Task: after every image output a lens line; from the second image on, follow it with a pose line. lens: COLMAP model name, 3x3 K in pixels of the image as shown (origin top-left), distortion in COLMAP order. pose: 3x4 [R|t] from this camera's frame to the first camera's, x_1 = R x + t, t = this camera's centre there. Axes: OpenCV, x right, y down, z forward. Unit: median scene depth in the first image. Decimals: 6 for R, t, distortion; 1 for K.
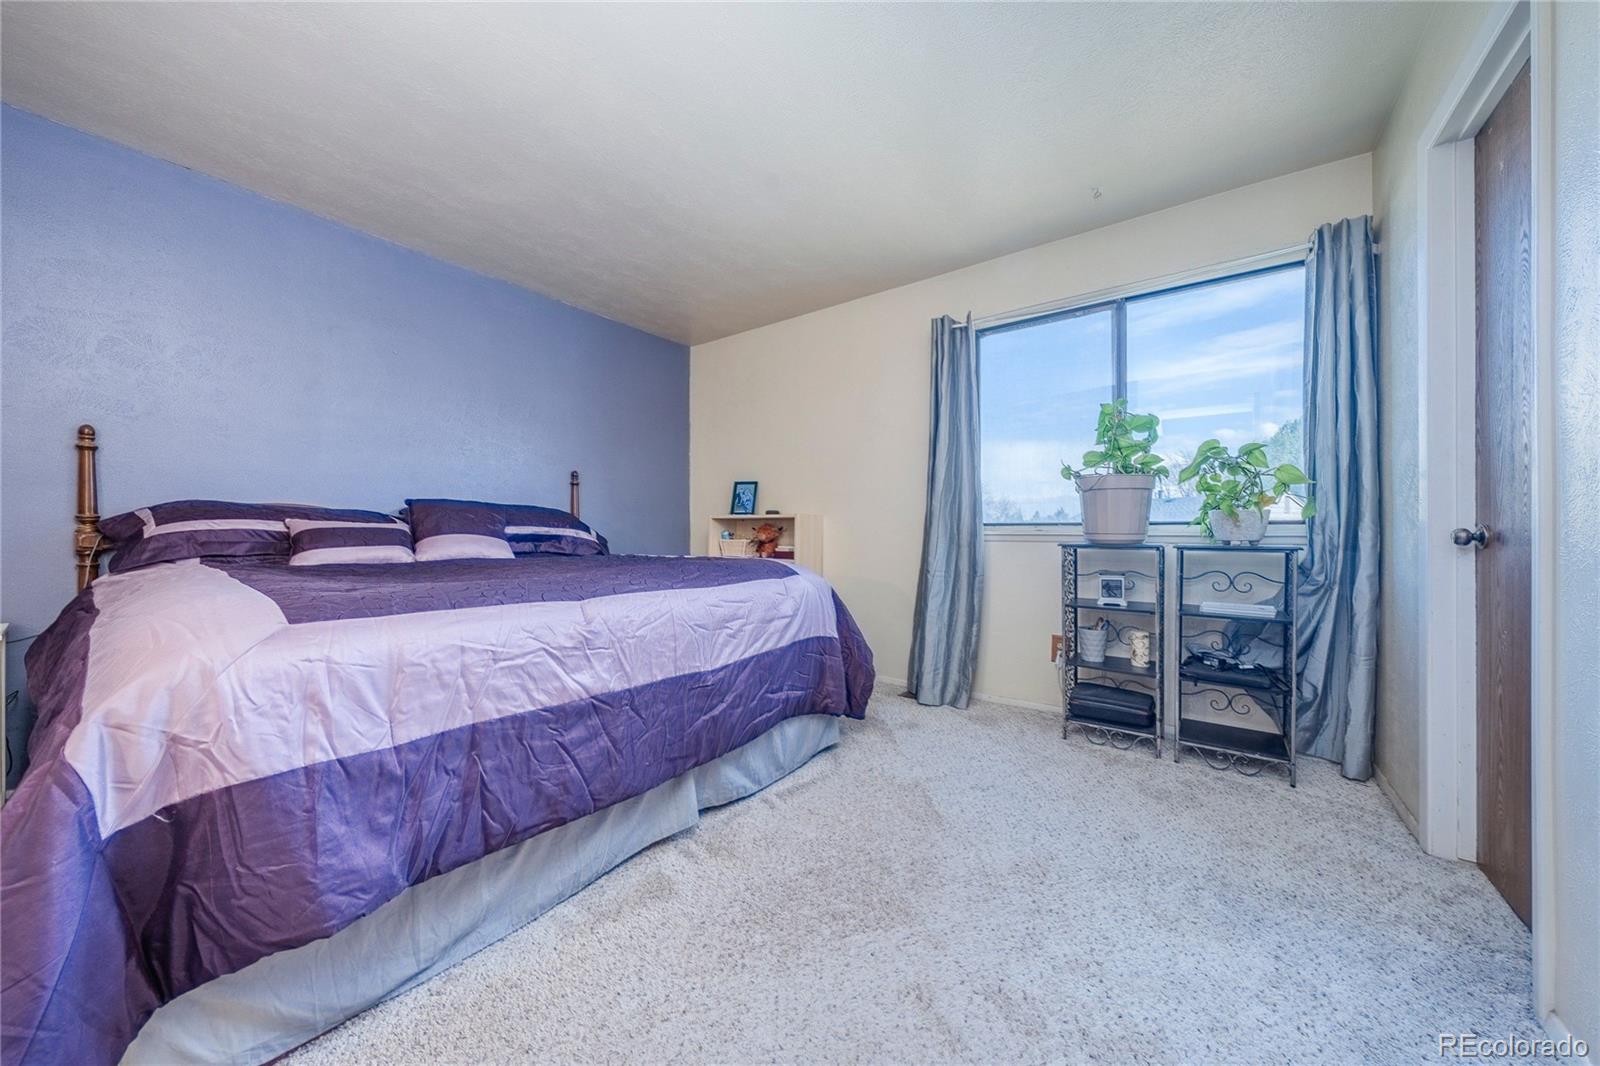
lens RADIAL K [[540.4, 0, 808.0], [0, 540.4, 529.9], [0, 0, 1]] dist [-0.000864, -0.000040]
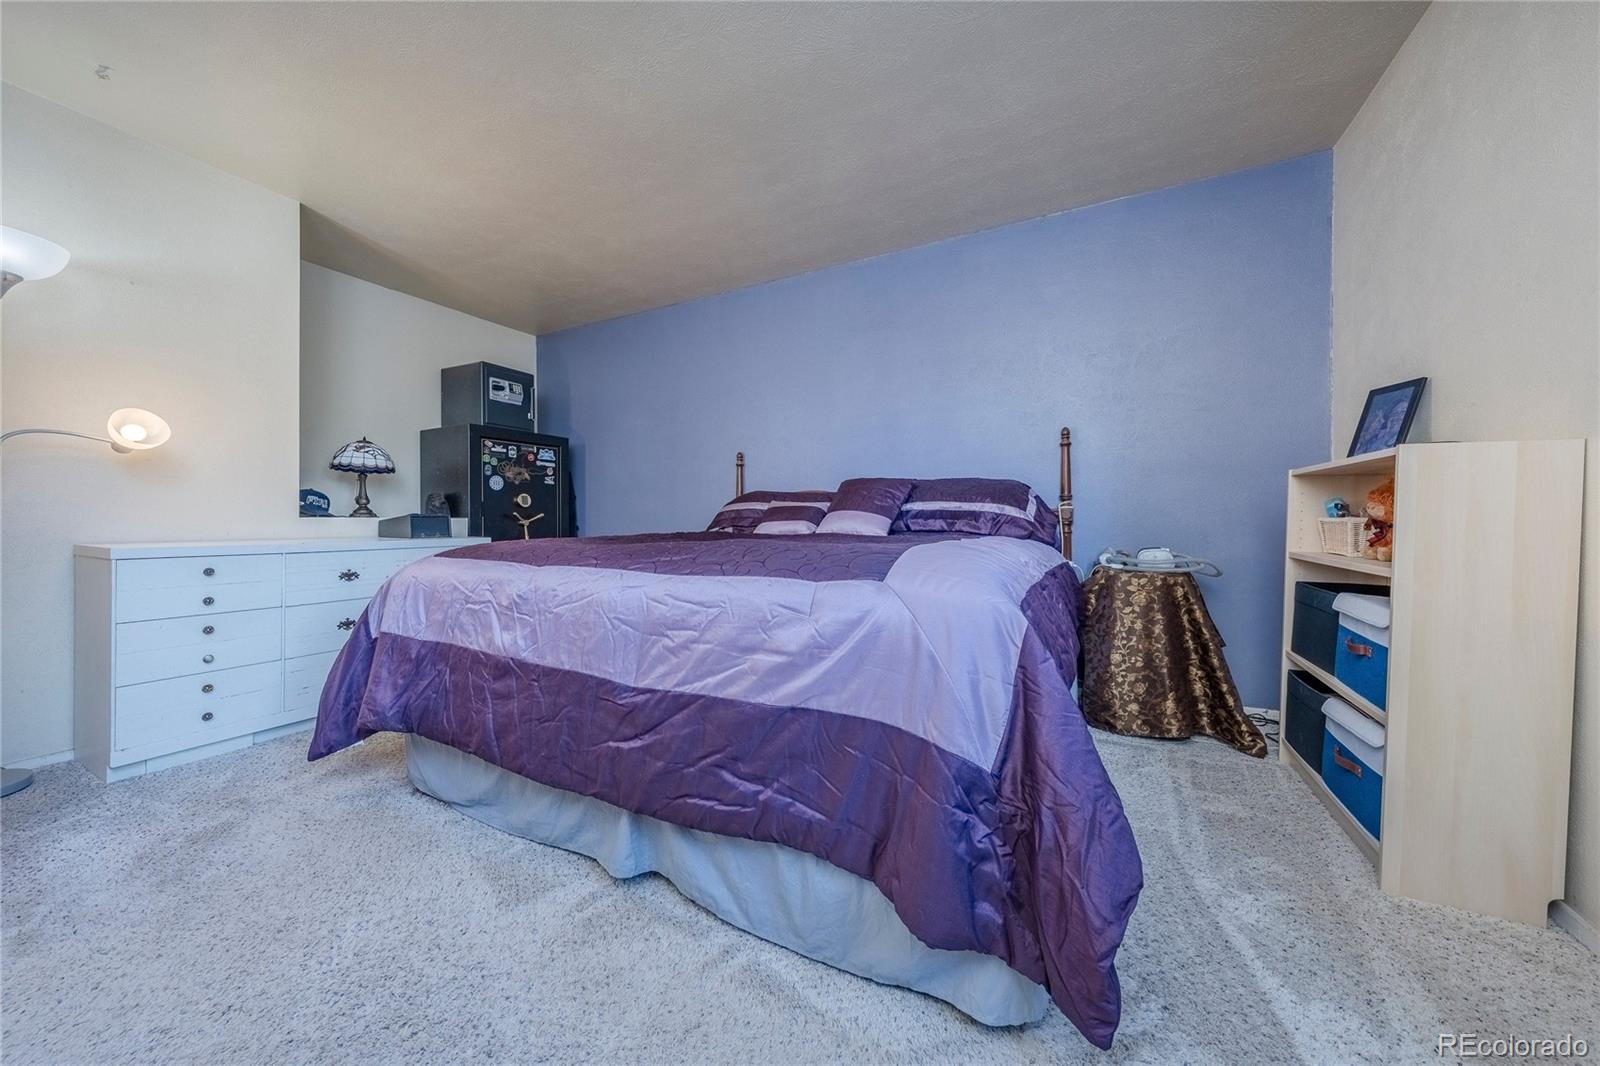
lens RADIAL K [[540.4, 0, 808.0], [0, 540.4, 529.9], [0, 0, 1]] dist [-0.000864, -0.000040]
pose [[0.164444, 0.016709, -0.986245, 0.531159], [0.007004, 0.999812, 0.018107, 0.036502], [0.986362, -0.009885, 0.164296, 1.045652]]
